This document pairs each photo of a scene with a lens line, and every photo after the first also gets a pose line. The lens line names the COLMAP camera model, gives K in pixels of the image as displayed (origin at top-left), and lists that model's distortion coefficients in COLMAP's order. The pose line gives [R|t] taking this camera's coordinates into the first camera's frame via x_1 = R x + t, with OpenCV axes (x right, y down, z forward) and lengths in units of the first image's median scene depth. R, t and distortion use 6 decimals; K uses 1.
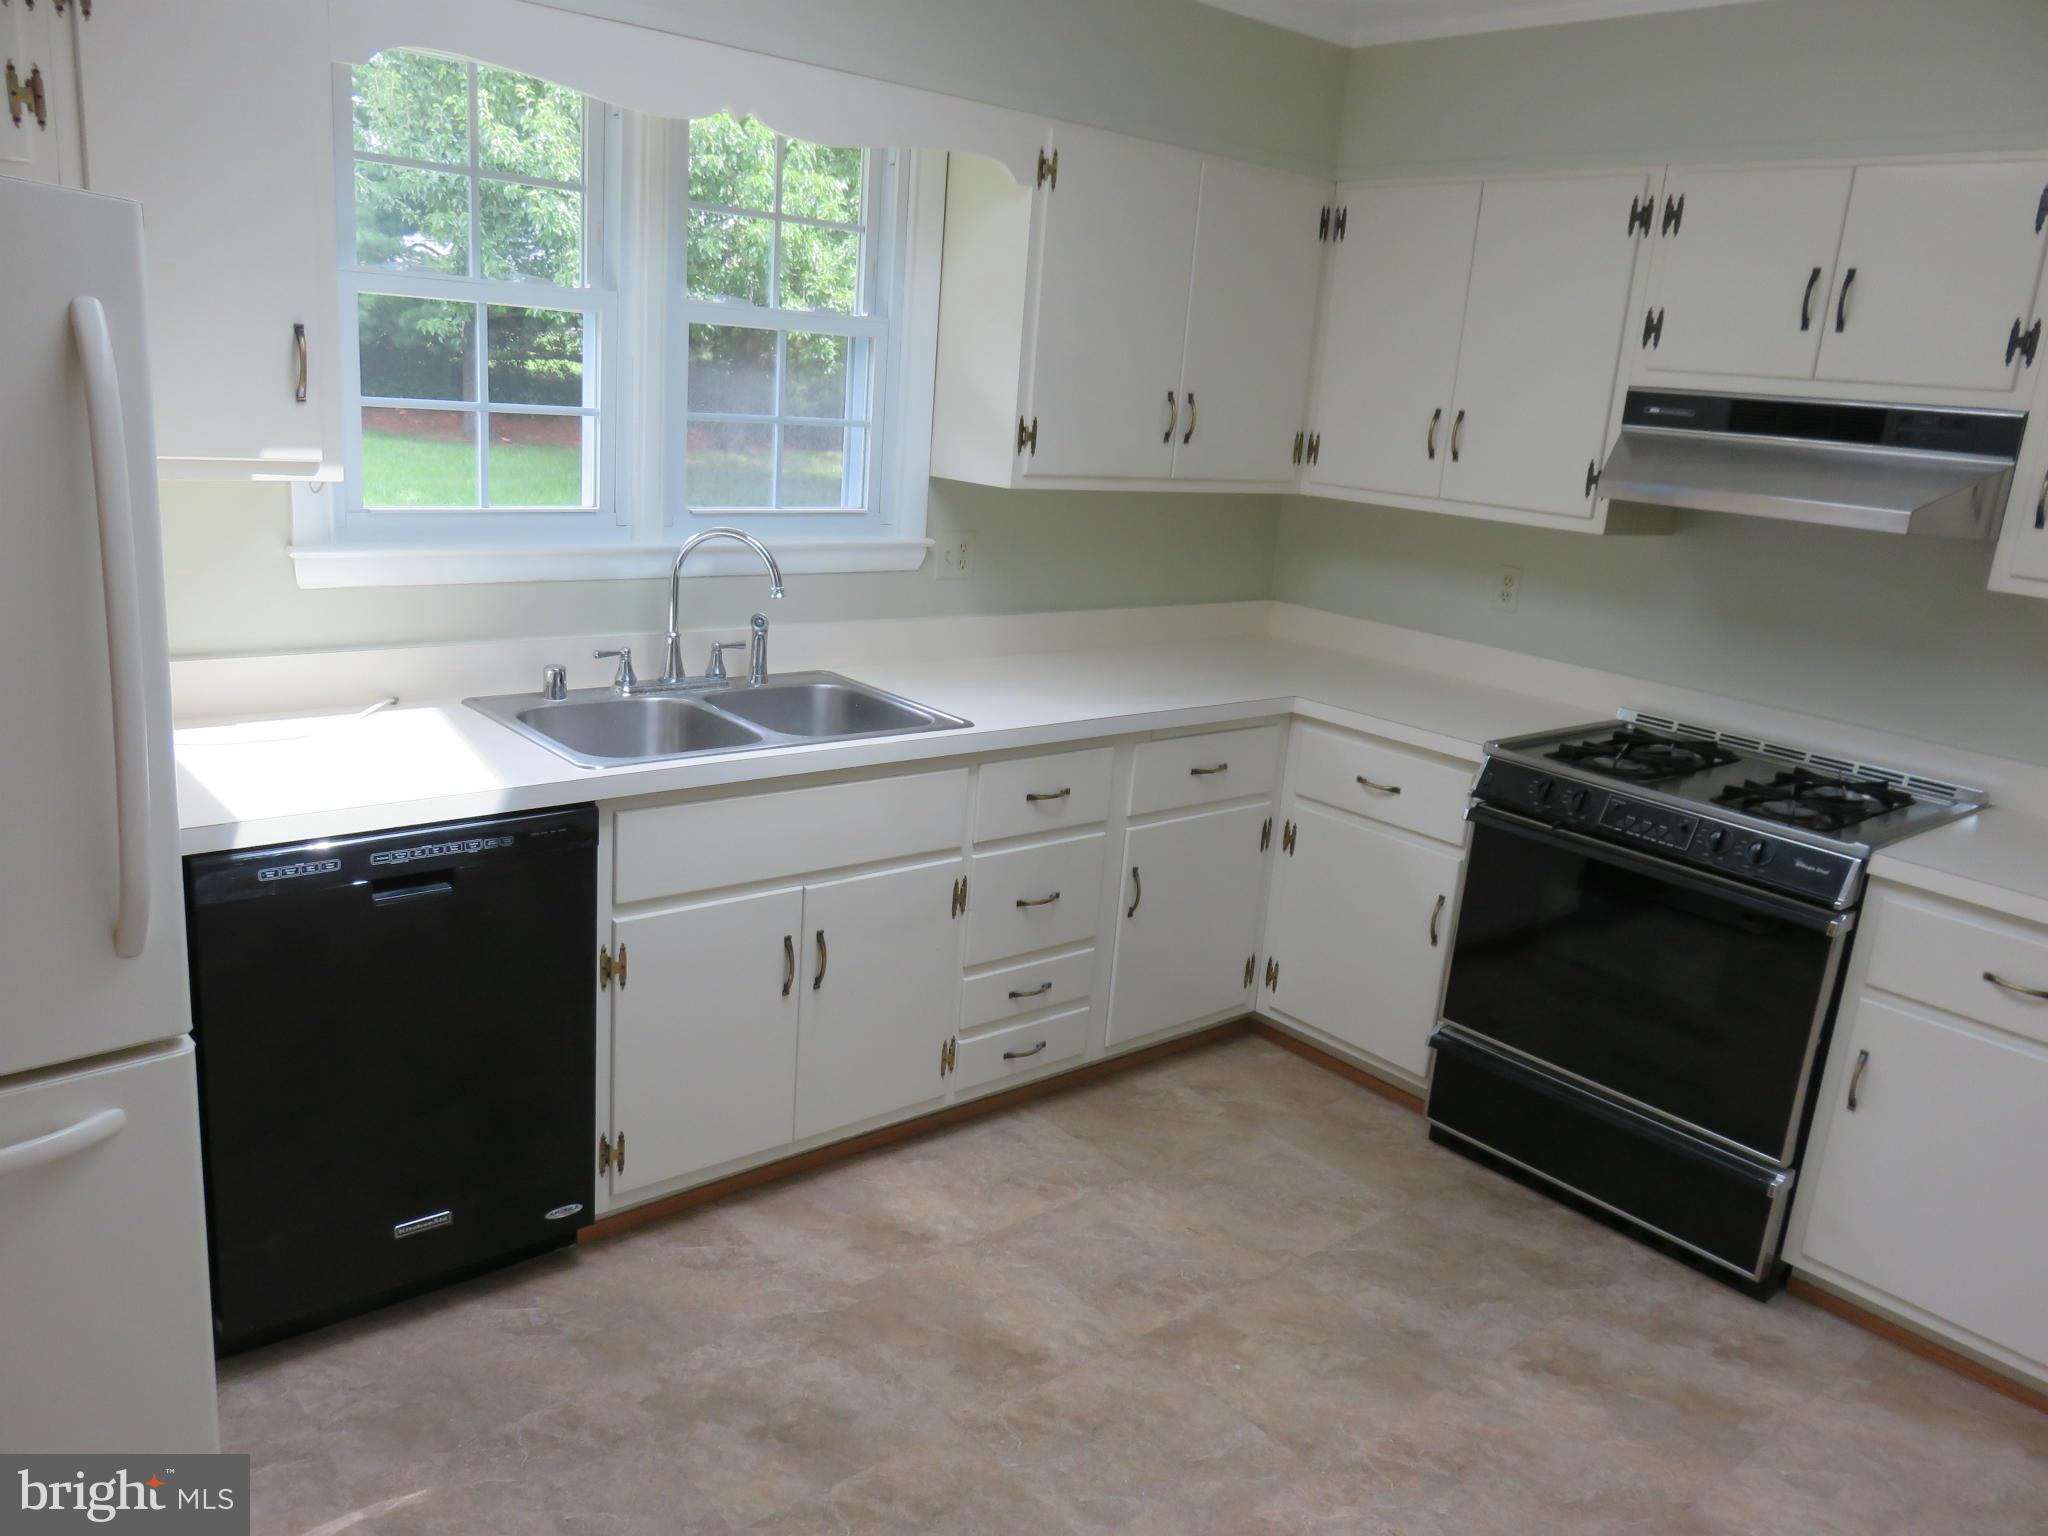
lens RADIAL K [[1561.1, 0, 1022.3], [0, 1561.1, 773.4], [0, 0, 1]] dist [-0.003117, 0.002876]
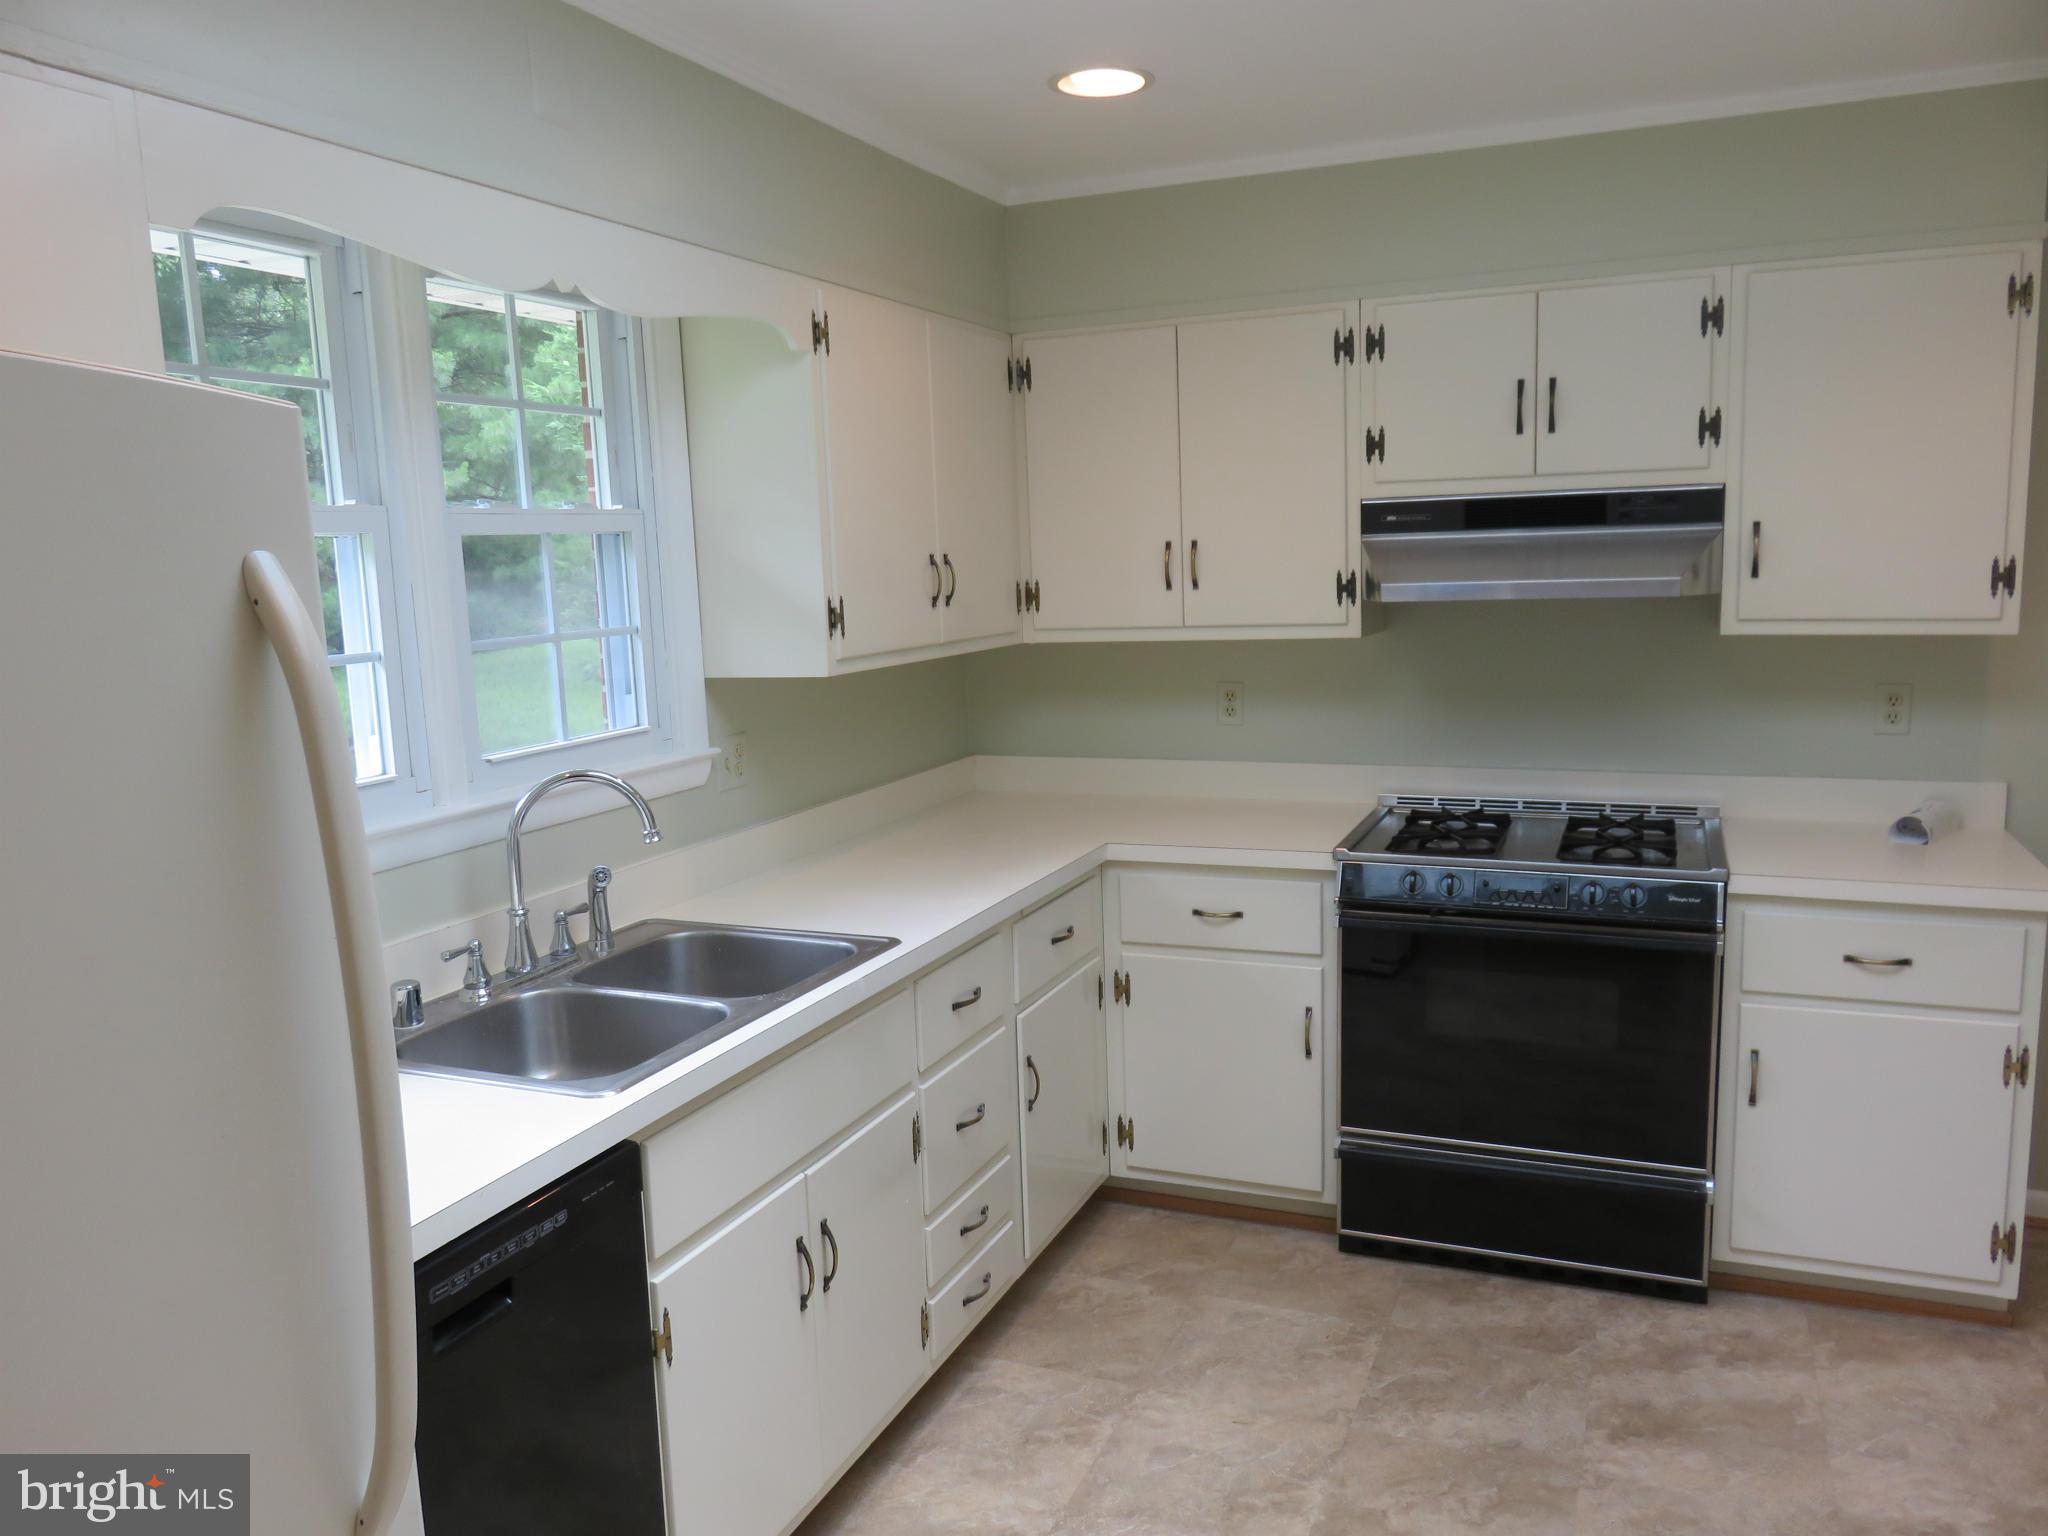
lens RADIAL K [[1561.1, 0, 1022.3], [0, 1561.1, 773.4], [0, 0, 1]] dist [-0.003117, 0.002876]
pose [[0.887247, -0.172345, 0.427890, -0.314718], [0.214045, 0.975495, -0.050923, -0.060160], [-0.408629, 0.136769, 0.902395, 0.152724]]
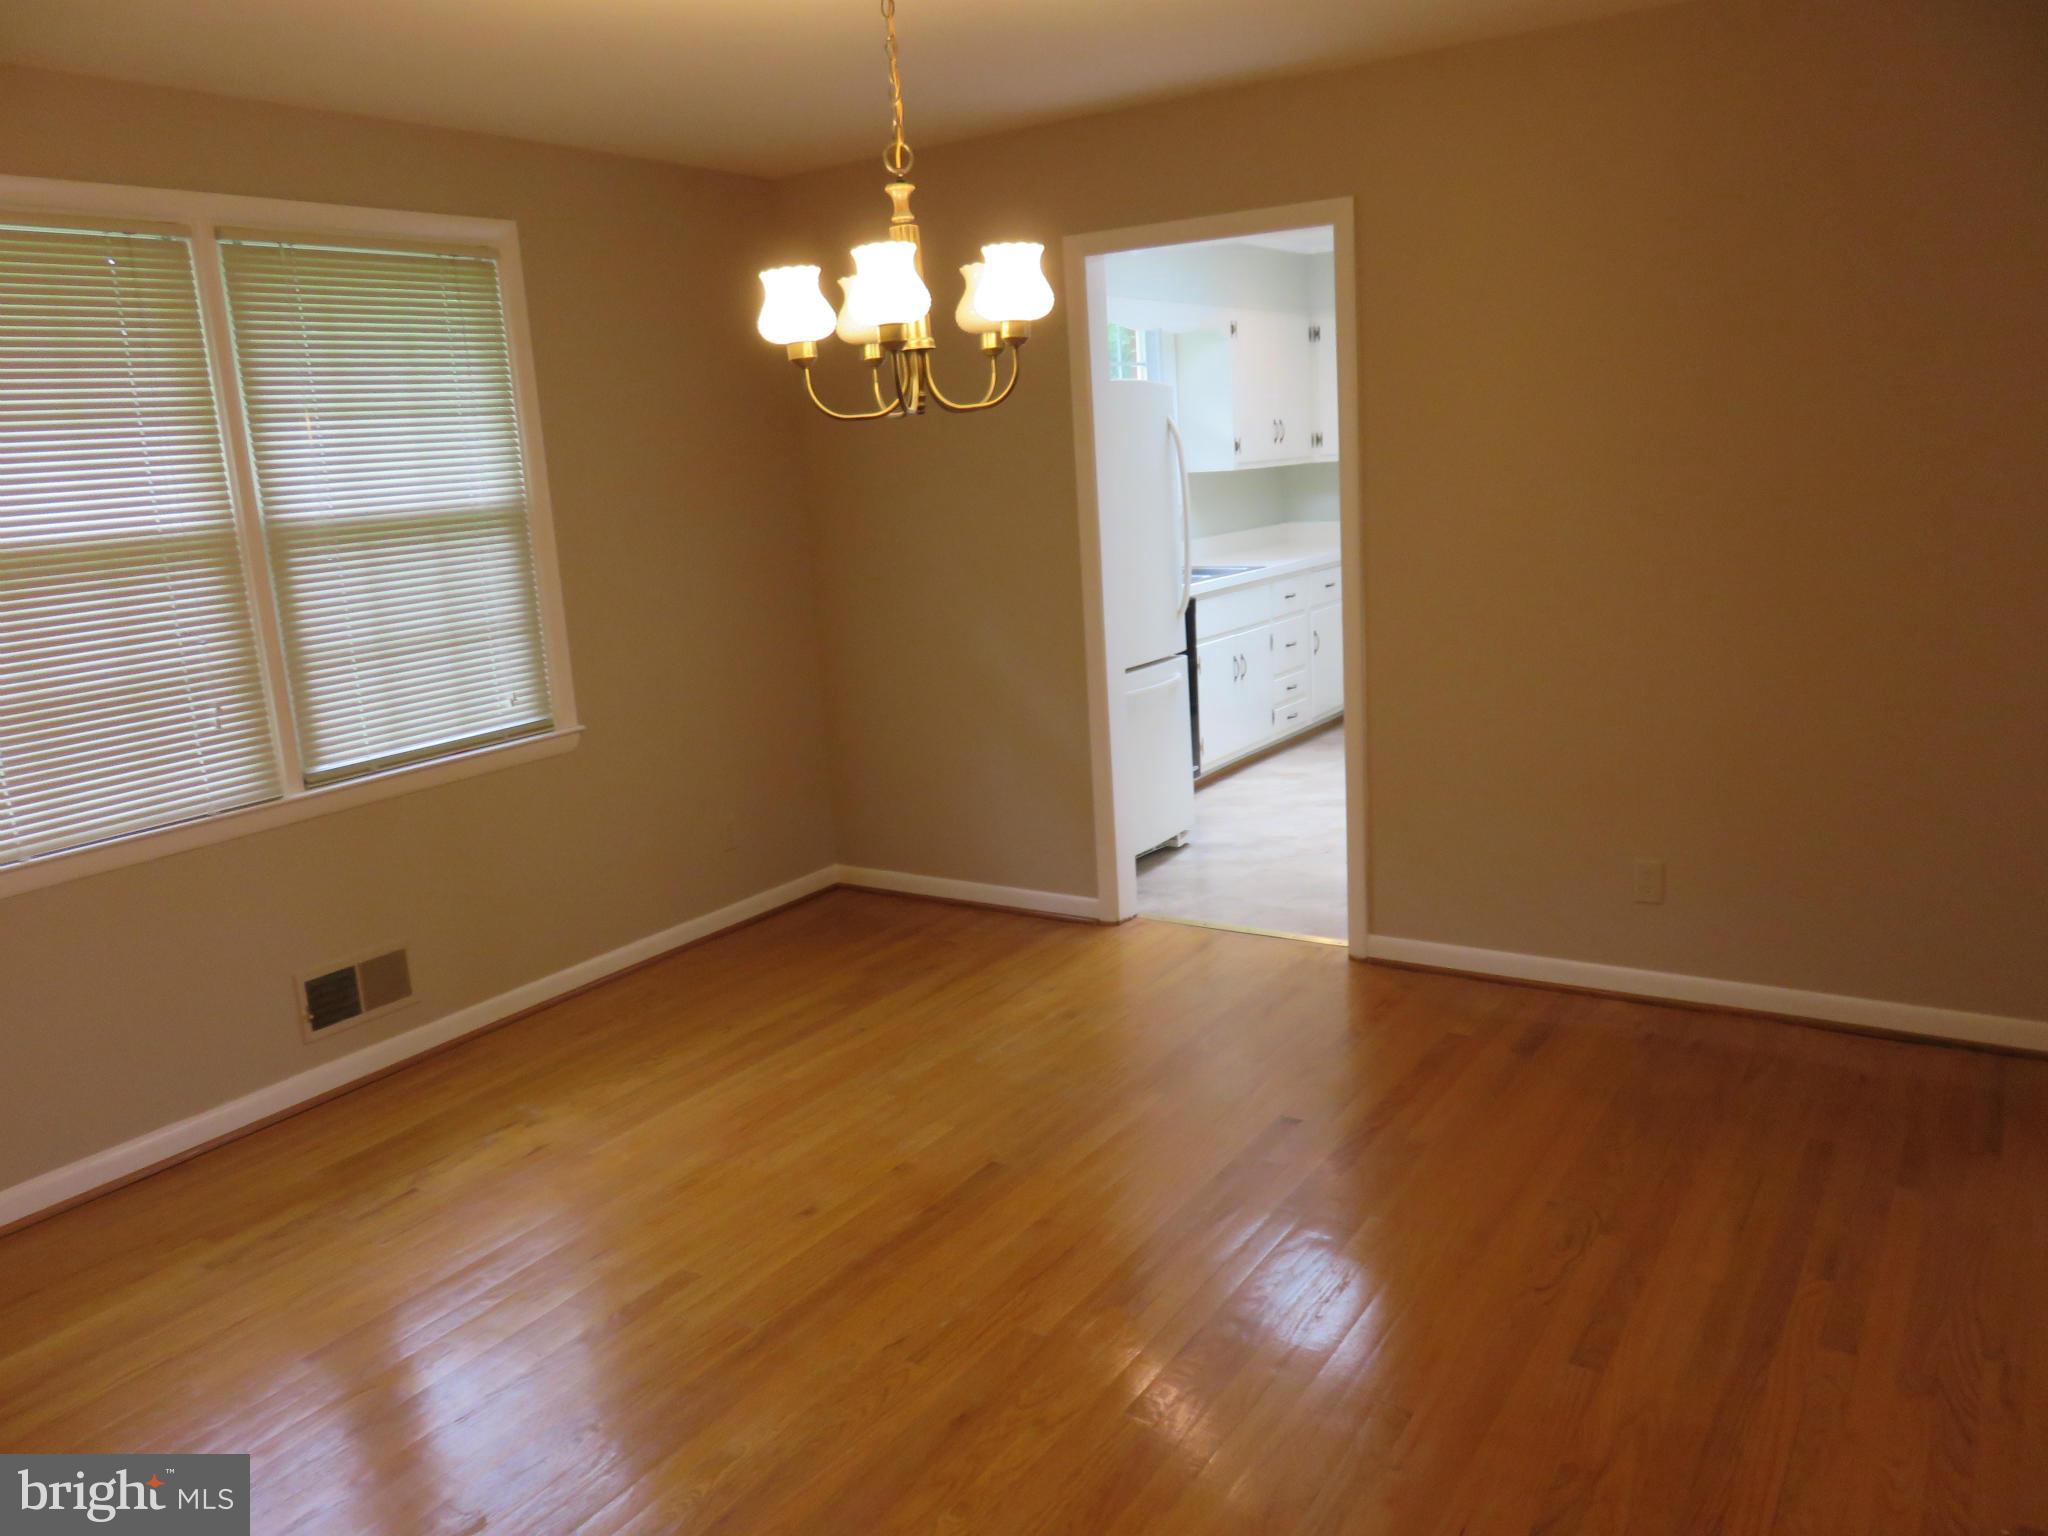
lens RADIAL K [[1561.1, 0, 1022.3], [0, 1561.1, 773.4], [0, 0, 1]] dist [-0.003117, 0.002876]
pose [[0.949911, -0.189568, 0.248460, -0.960234], [0.200646, 0.979464, -0.019806, 0.231336], [-0.239603, 0.068667, 0.968440, -1.085341]]
